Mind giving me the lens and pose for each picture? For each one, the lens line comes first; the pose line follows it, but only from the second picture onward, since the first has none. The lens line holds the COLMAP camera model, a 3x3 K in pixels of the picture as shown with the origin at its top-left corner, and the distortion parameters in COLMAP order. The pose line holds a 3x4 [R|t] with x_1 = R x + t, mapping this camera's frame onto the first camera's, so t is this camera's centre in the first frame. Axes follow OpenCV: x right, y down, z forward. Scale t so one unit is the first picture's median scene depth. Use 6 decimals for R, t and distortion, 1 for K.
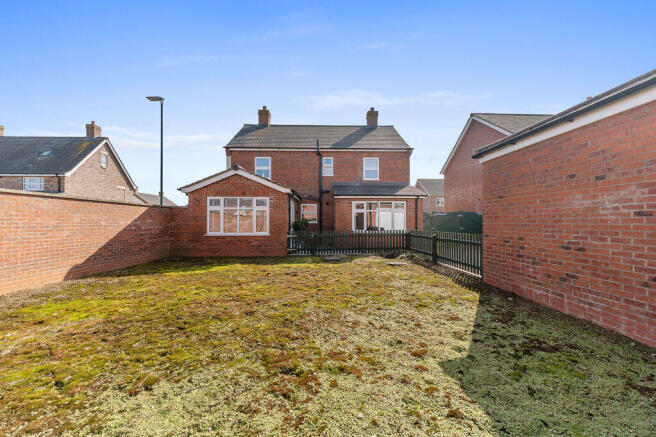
lens RADIAL K [[265.1, 0, 318.9], [0, 265.1, 229.2], [0, 0, 1]] dist [0.001653, 0.000095]
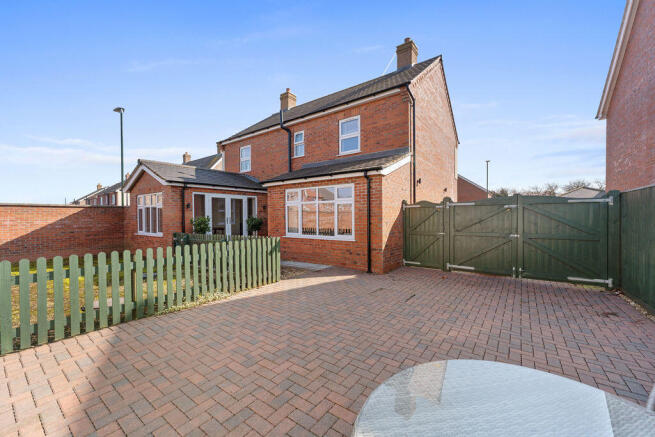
lens RADIAL K [[261.6, 0, 327.5], [0, 261.6, 218.5], [0, 0, 1]] dist [-0.000460, -0.000148]
pose [[0.785879, 0.002513, -0.618376, 0.592496], [-0.008871, 0.999935, -0.007211, -0.026214], [0.618317, 0.011152, 0.785850, 0.519315]]
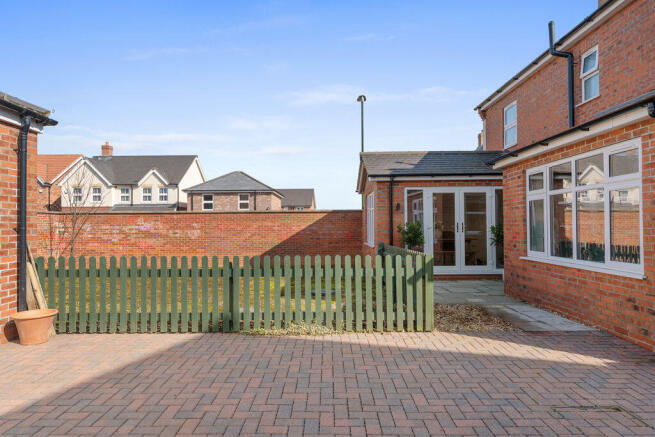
lens RADIAL K [[398.2, 0, 327.5], [0, 398.2, 218.5], [0, 0, 1]] dist [-0.002656, -0.000816]
pose [[-0.032985, -0.015674, -0.999333, 0.642348], [-0.014731, 0.999776, -0.015194, -0.025391], [0.999347, 0.014220, -0.033209, 0.714157]]
